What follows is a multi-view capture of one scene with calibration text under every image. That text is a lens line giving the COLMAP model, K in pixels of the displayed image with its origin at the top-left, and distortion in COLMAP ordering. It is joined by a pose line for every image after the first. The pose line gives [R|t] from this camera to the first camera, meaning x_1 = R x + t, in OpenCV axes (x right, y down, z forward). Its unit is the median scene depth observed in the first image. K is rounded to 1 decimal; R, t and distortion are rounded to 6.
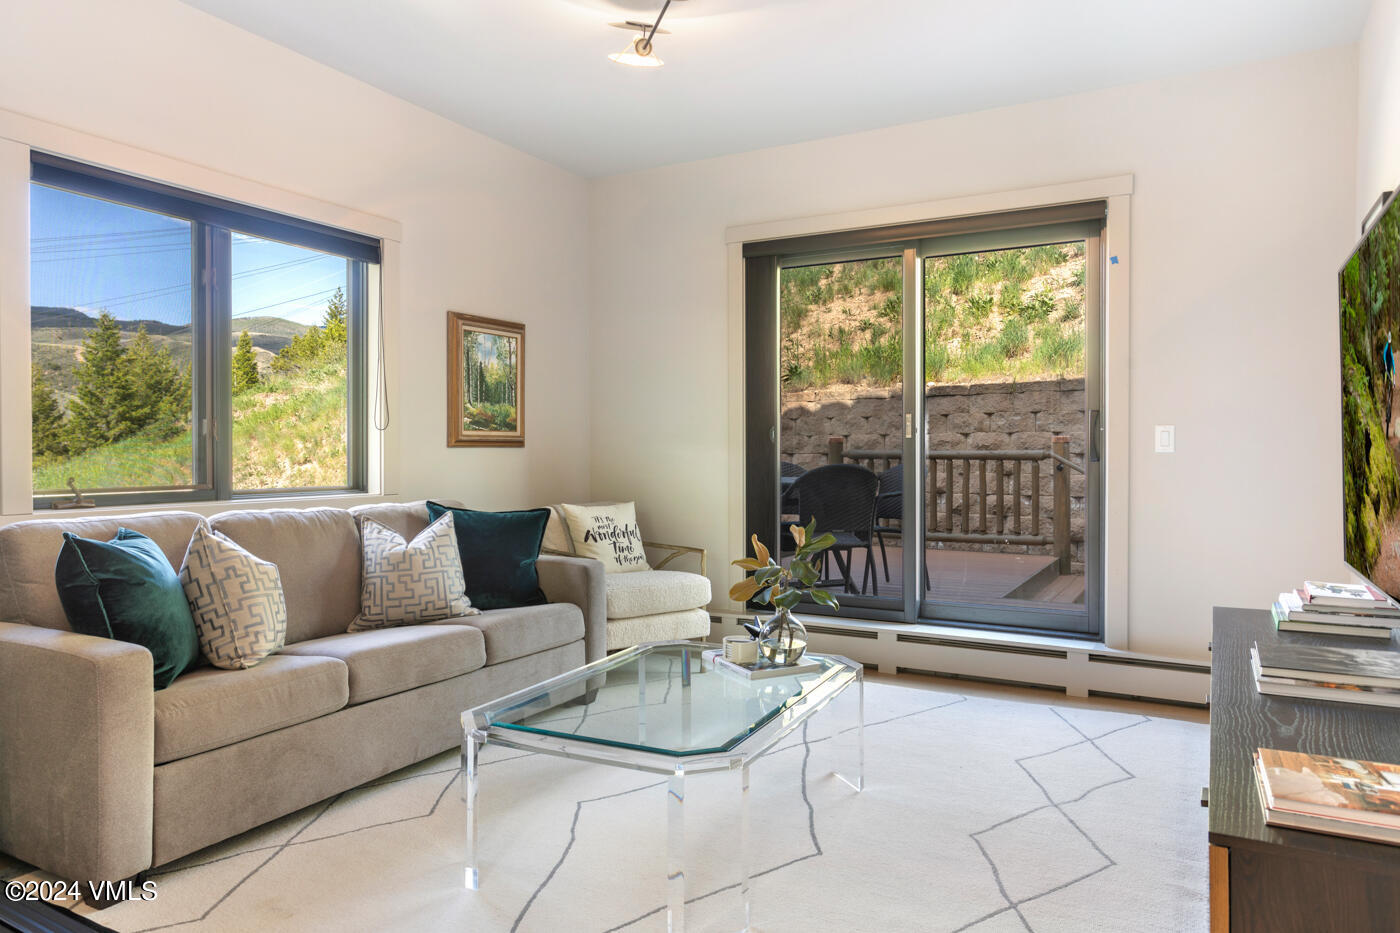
lens RADIAL K [[906.8, 0, 702.4], [0, 906.8, 460.5], [0, 0, 1]] dist [0.031548, 0.001348]
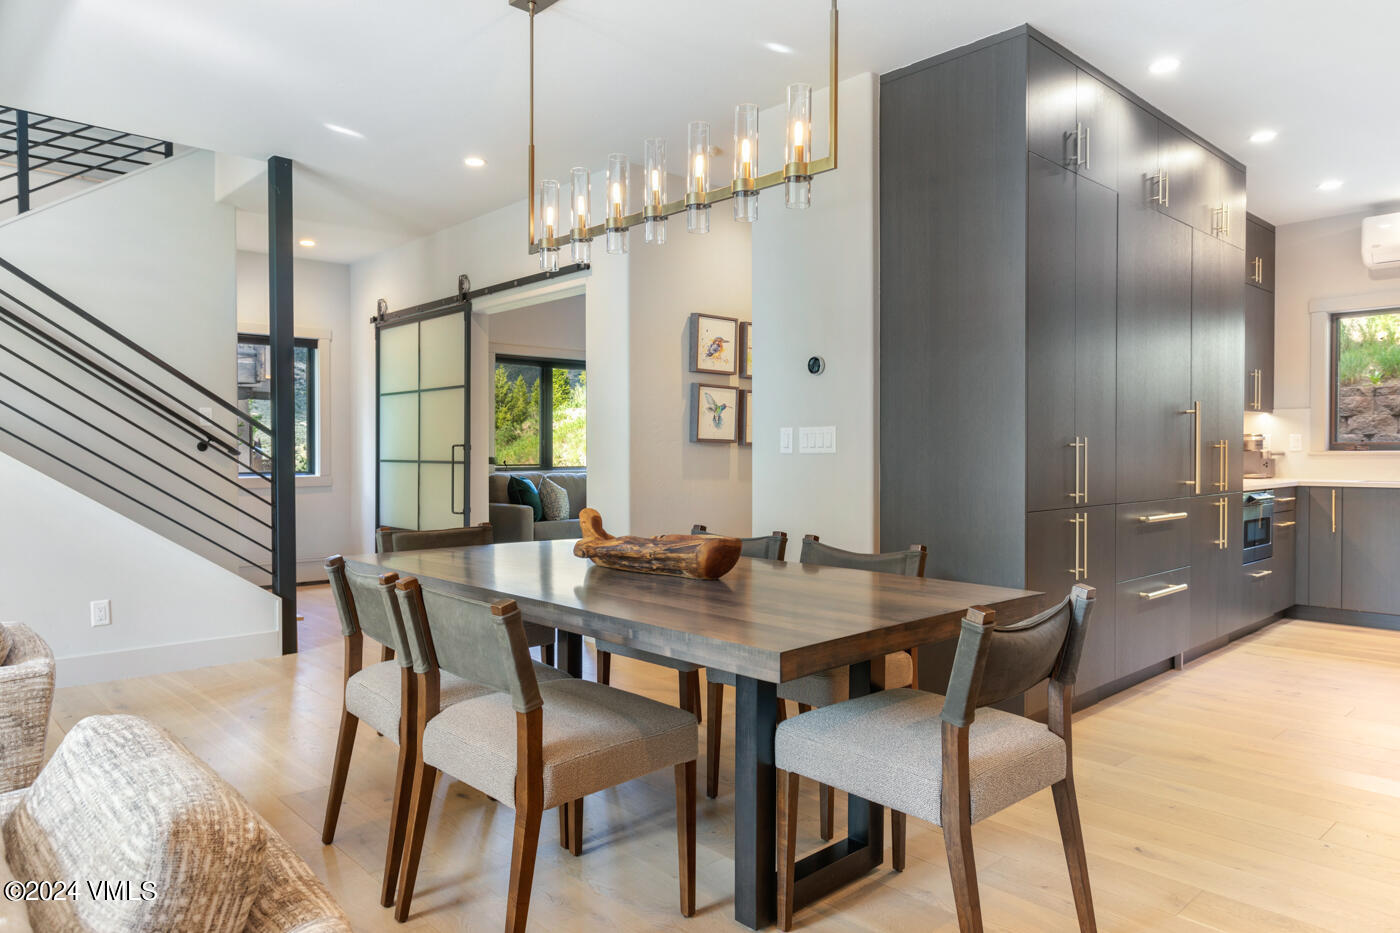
lens RADIAL K [[906.8, 0, 698.8], [0, 906.8, 462.8], [0, 0, 1]] dist [0.031548, 0.001348]
pose [[0.951630, 0.002560, -0.307236, 0.853899], [-0.001933, 0.999995, 0.002346, 0.019925], [0.307241, -0.001639, 0.951630, -1.683280]]
